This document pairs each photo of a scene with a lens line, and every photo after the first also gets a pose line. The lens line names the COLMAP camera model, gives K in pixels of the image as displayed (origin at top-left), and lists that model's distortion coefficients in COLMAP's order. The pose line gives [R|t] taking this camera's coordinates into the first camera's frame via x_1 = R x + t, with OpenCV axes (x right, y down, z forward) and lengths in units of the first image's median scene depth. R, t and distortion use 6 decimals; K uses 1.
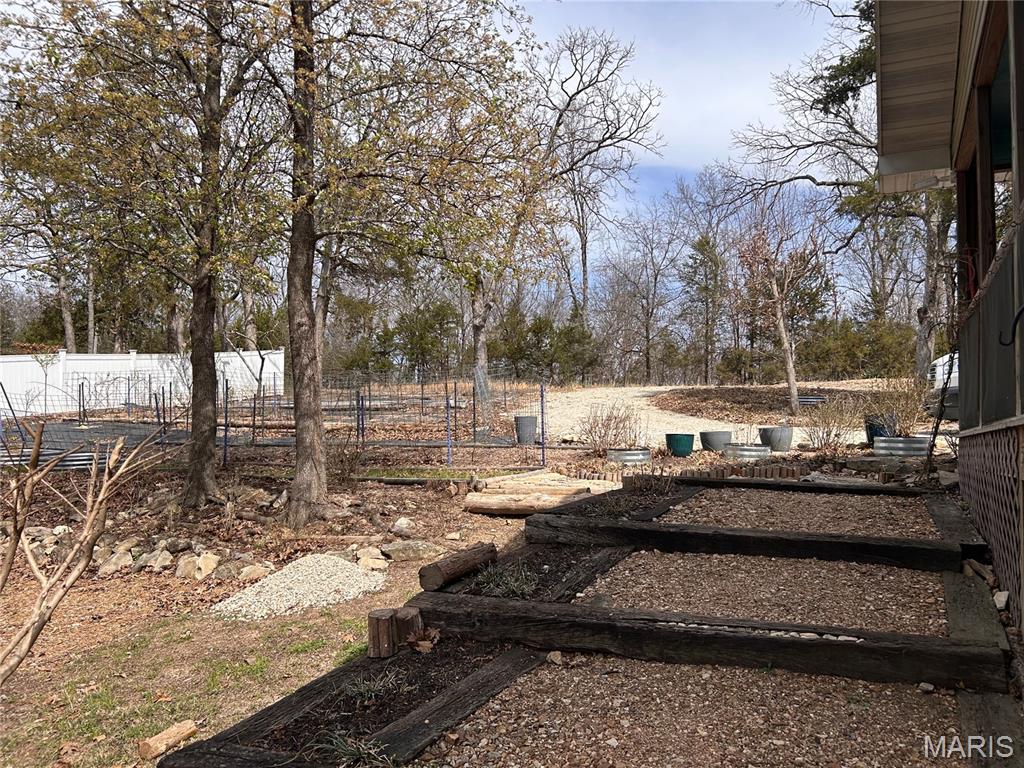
lens RADIAL K [[767.8, 0, 513.0], [0, 767.8, 377.2], [0, 0, 1]] dist [0.046275, -0.046739]
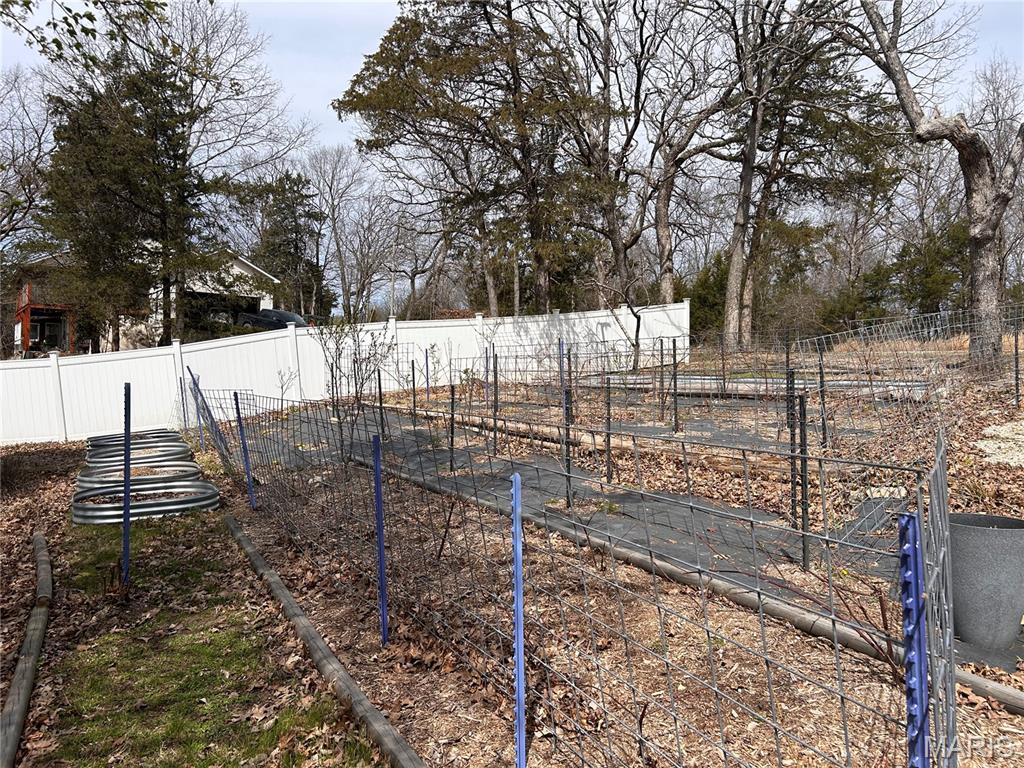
lens RADIAL K [[767.8, 0, 508.3], [0, 767.8, 384.5], [0, 0, 1]] dist [0.046275, -0.046739]
pose [[0.787795, 0.015286, -0.615748, 0.155431], [0.028051, 0.997764, 0.060659, -0.039052], [0.615299, -0.065059, 0.785605, 1.840600]]
